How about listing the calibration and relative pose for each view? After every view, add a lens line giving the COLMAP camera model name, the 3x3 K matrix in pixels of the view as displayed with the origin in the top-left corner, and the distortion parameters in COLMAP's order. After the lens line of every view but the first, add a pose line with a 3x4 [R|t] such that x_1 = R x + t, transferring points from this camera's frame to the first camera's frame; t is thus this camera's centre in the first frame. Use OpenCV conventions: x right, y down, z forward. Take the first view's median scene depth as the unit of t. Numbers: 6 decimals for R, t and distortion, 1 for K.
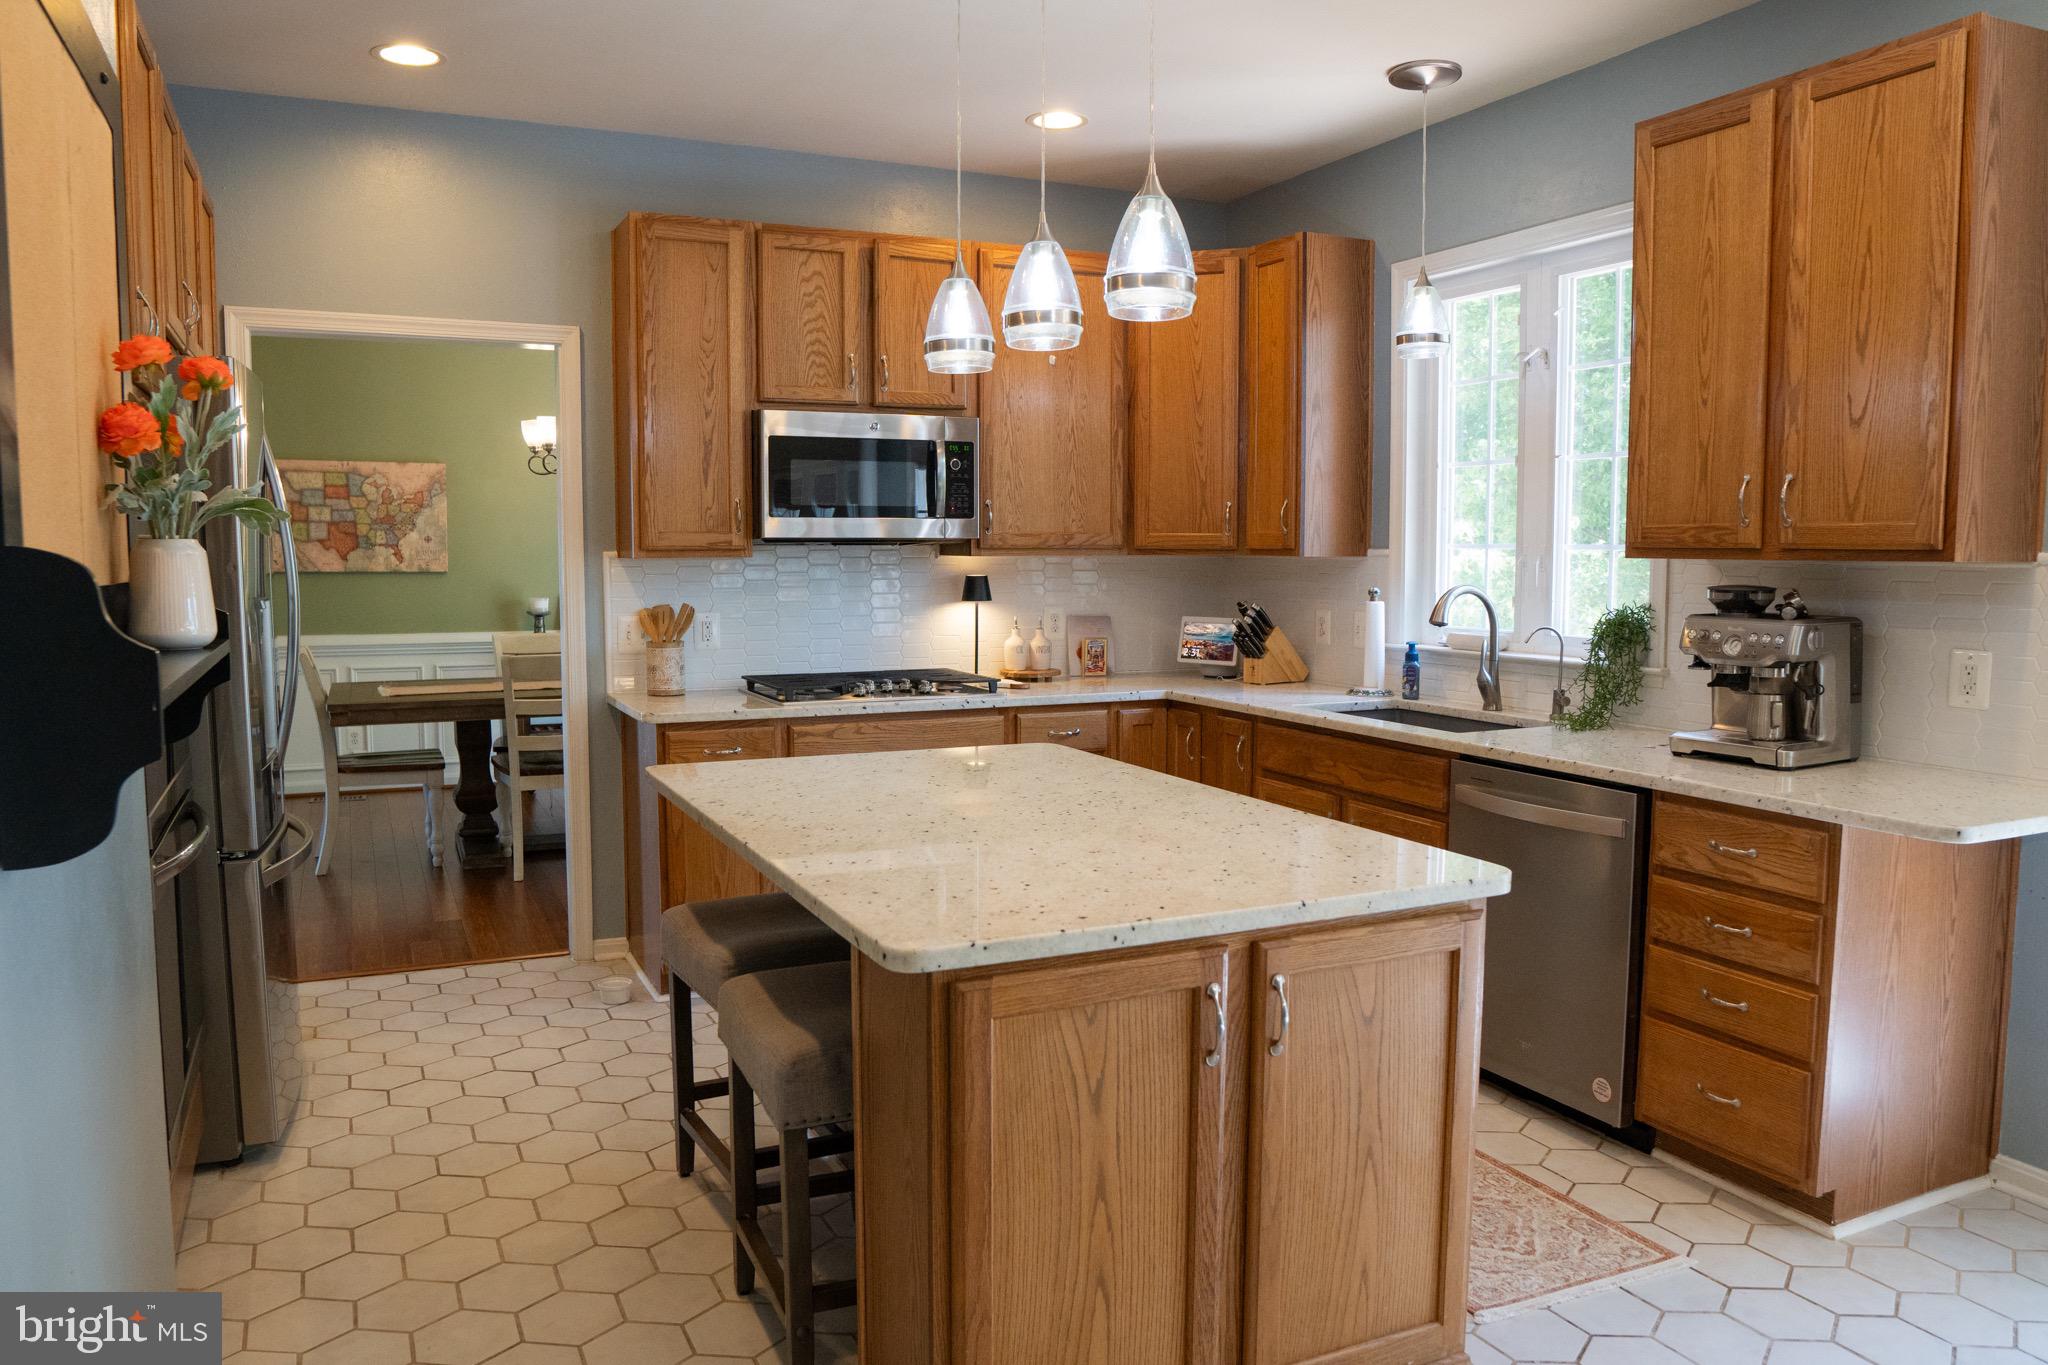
lens RADIAL K [[1449.9, 0, 1015.1], [0, 1449.9, 677.0], [0, 0, 1]] dist [-0.114060, 0.074651]
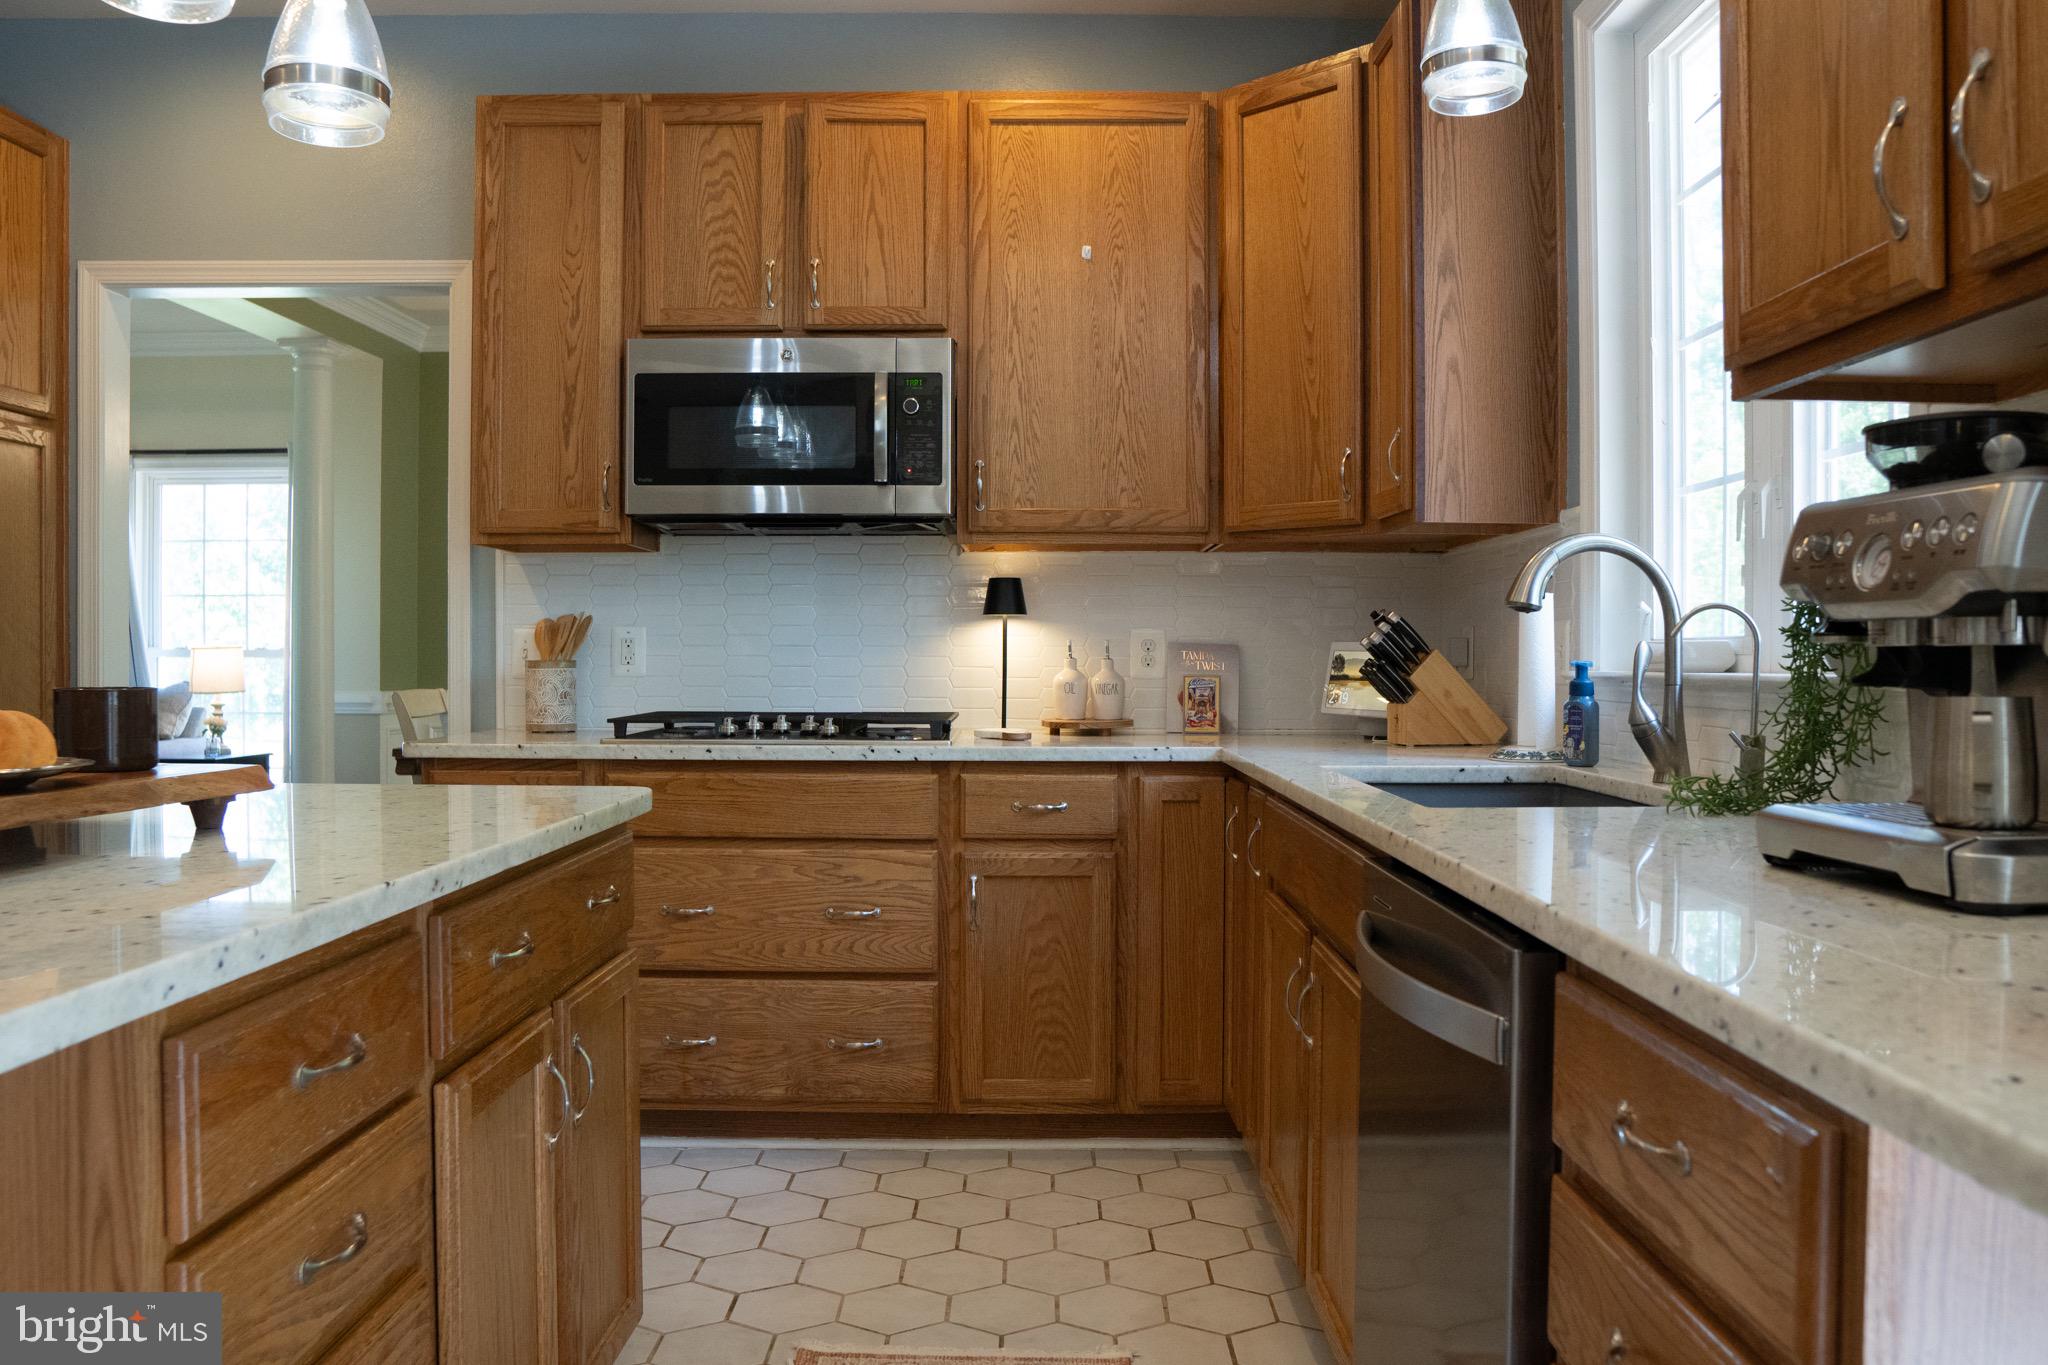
lens RADIAL K [[1538.5, 0, 1049.1], [0, 1538.5, 678.4], [0, 0, 1]] dist [-0.112709, 0.080475]
pose [[0.910235, 0.007328, -0.414028, 0.327480], [-0.039064, 0.996904, -0.068237, 0.028967], [0.412246, 0.078286, 0.907703, 0.389543]]
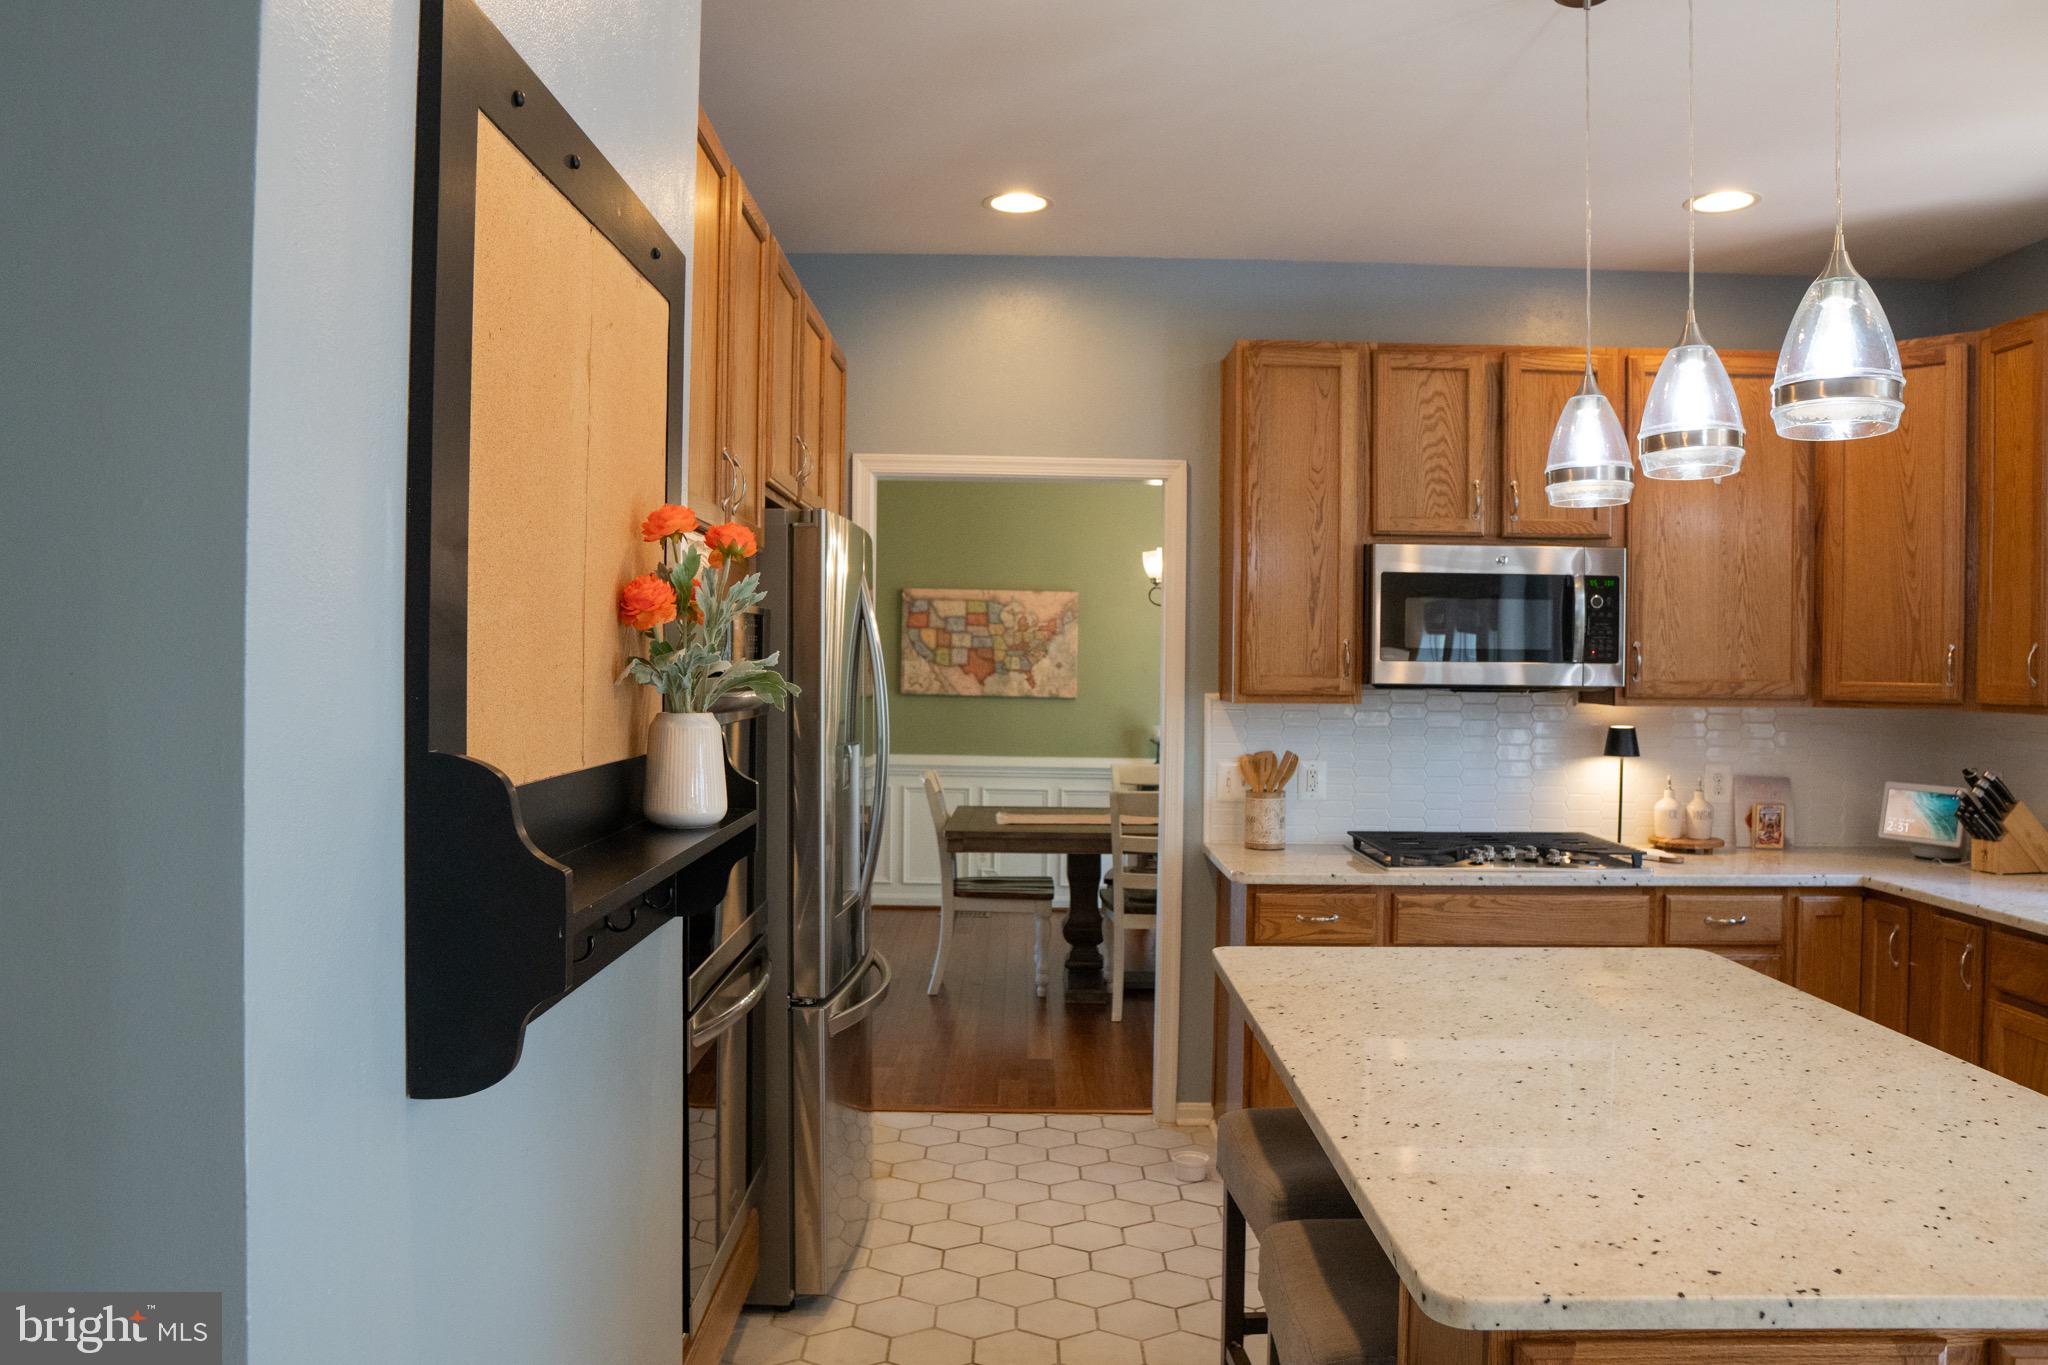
lens RADIAL K [[1449.9, 0, 1015.1], [0, 1449.9, 677.0], [0, 0, 1]] dist [-0.114060, 0.074651]
pose [[0.903428, 0.014062, -0.428509, 0.010907], [-0.048108, 0.996475, -0.068725, -0.026405], [0.426032, 0.082703, 0.900920, 0.080935]]
